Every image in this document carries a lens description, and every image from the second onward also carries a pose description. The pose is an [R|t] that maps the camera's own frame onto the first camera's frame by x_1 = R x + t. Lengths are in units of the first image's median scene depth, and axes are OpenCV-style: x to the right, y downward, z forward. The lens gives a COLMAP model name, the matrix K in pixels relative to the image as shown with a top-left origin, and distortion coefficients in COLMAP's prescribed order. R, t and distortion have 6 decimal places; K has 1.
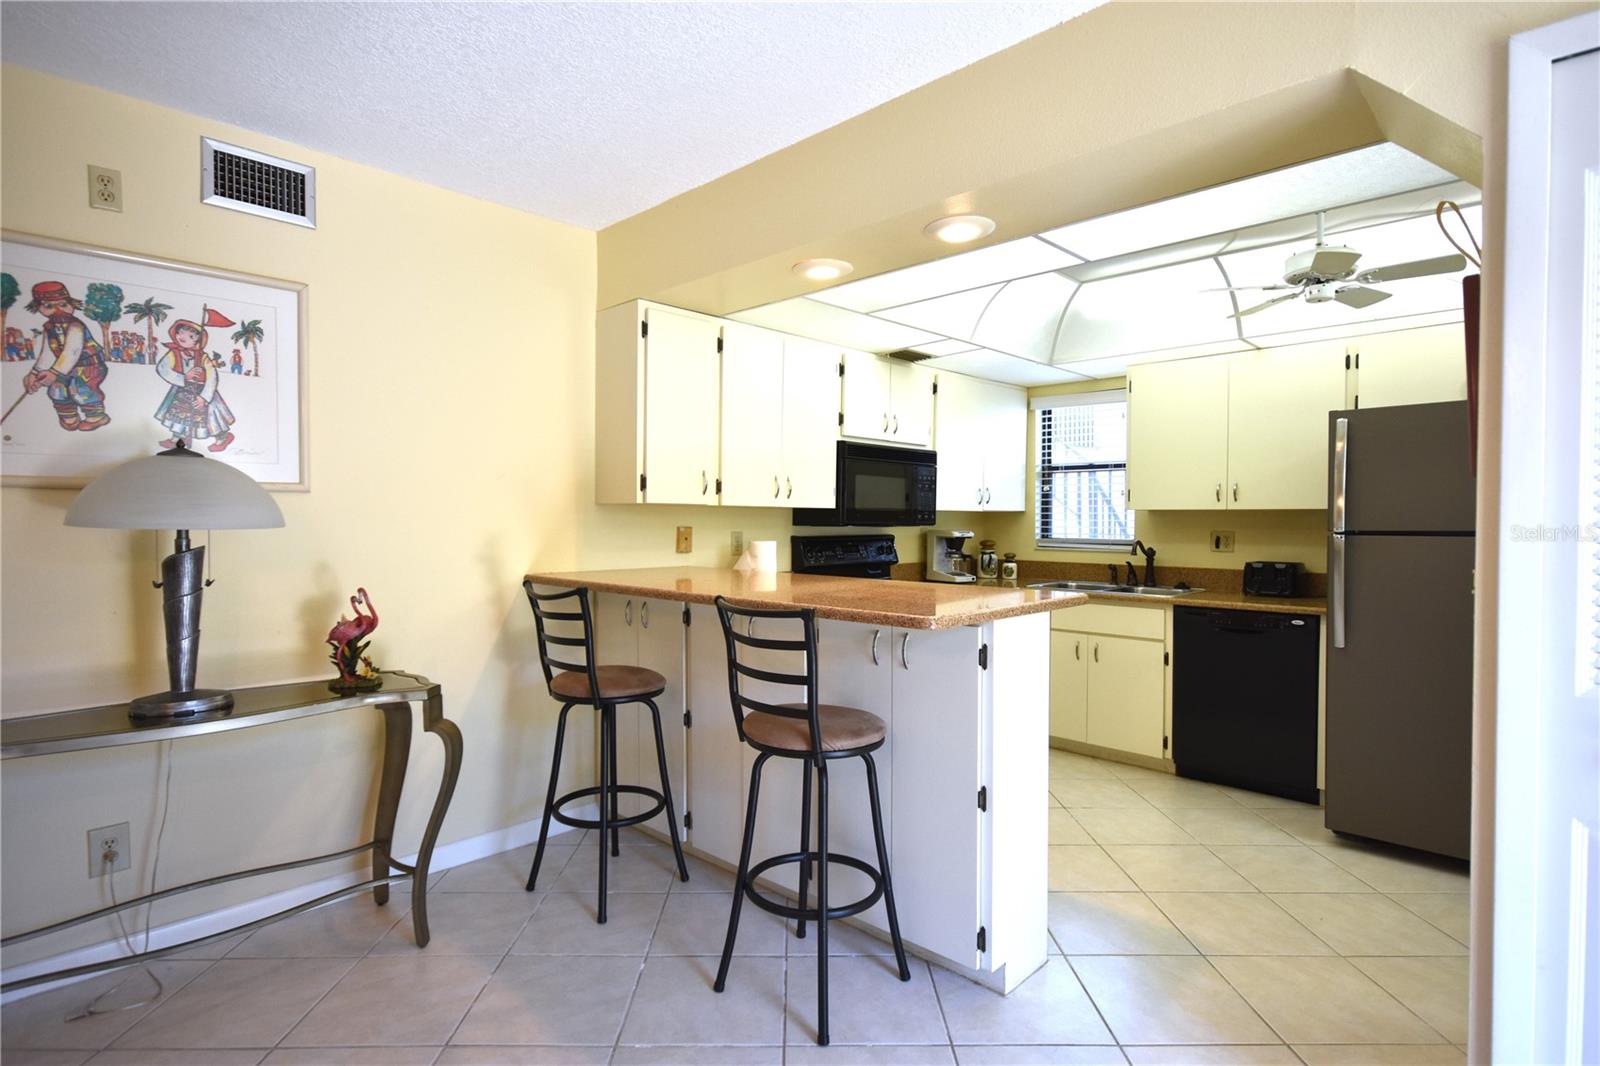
lens RADIAL K [[814.3, 0, 800.0], [0, 814.3, 533.0], [0, 0, 1]] dist [0.002830, 0.001614]
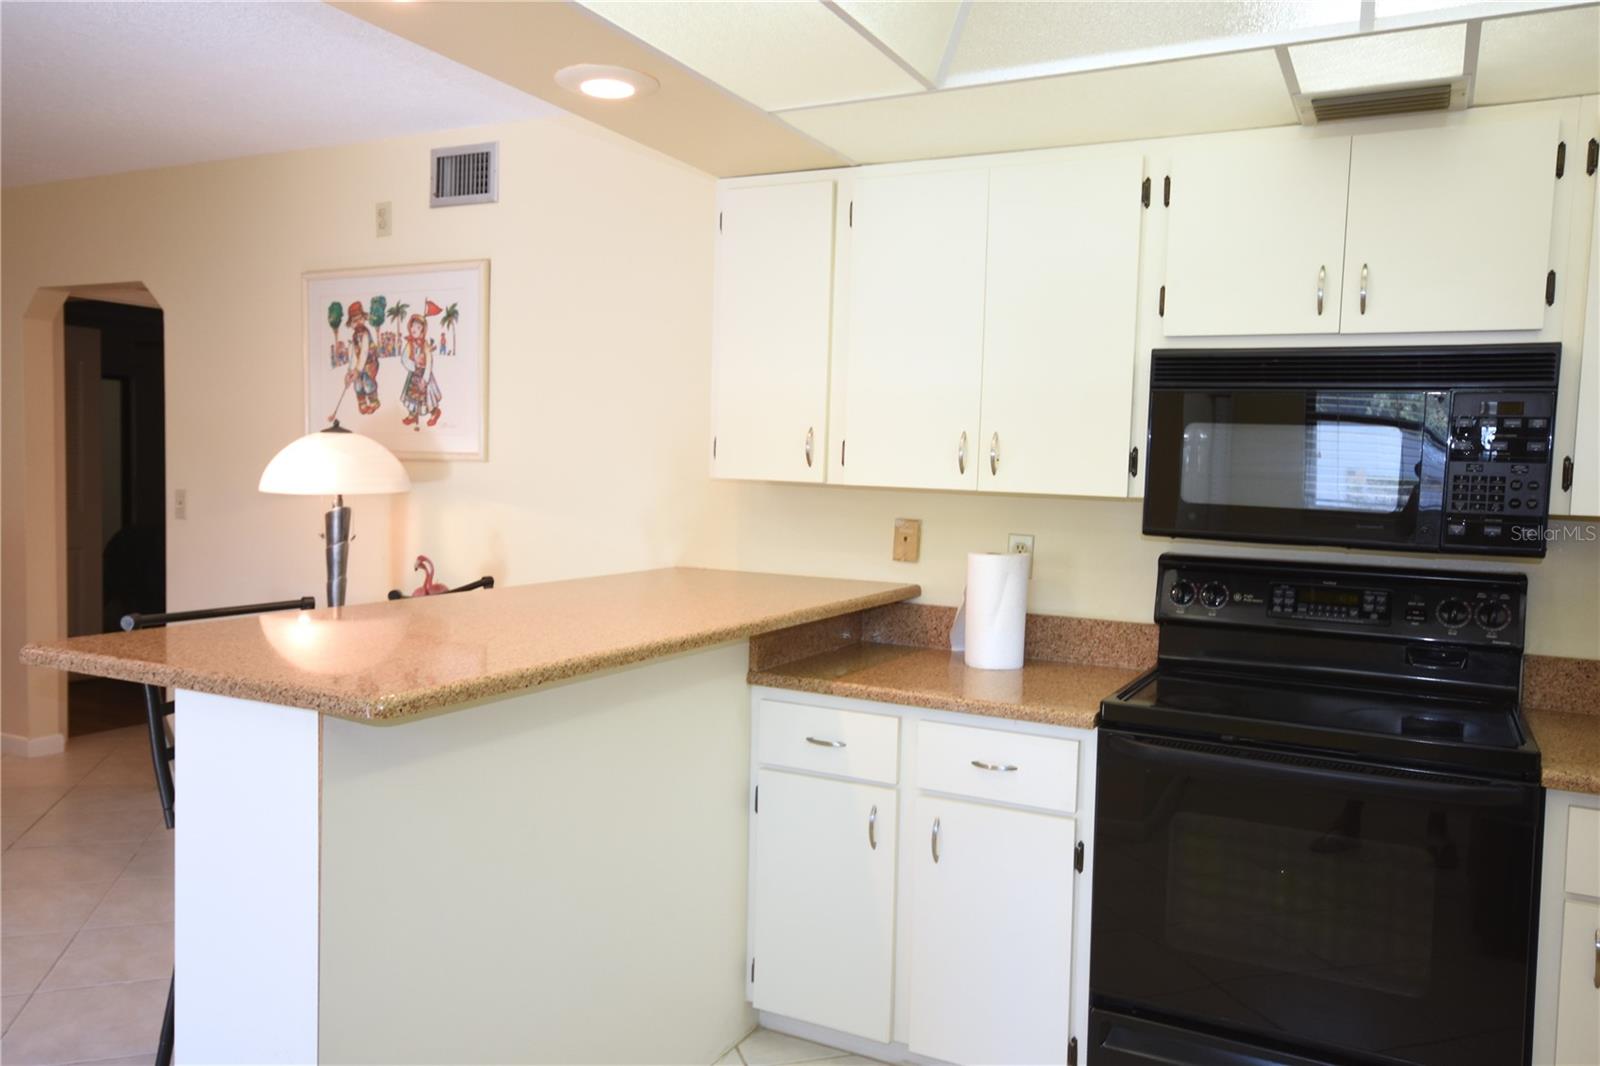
lens RADIAL K [[1187.6, 0, 802.2], [0, 1187.6, 548.2], [0, 0, 1]] dist [0.001077, 0.053954]
pose [[0.291921, 0.073324, -0.953628, 1.037613], [-0.045965, 0.996981, 0.062586, -0.057193], [0.955337, 0.025563, 0.294410, 1.012300]]
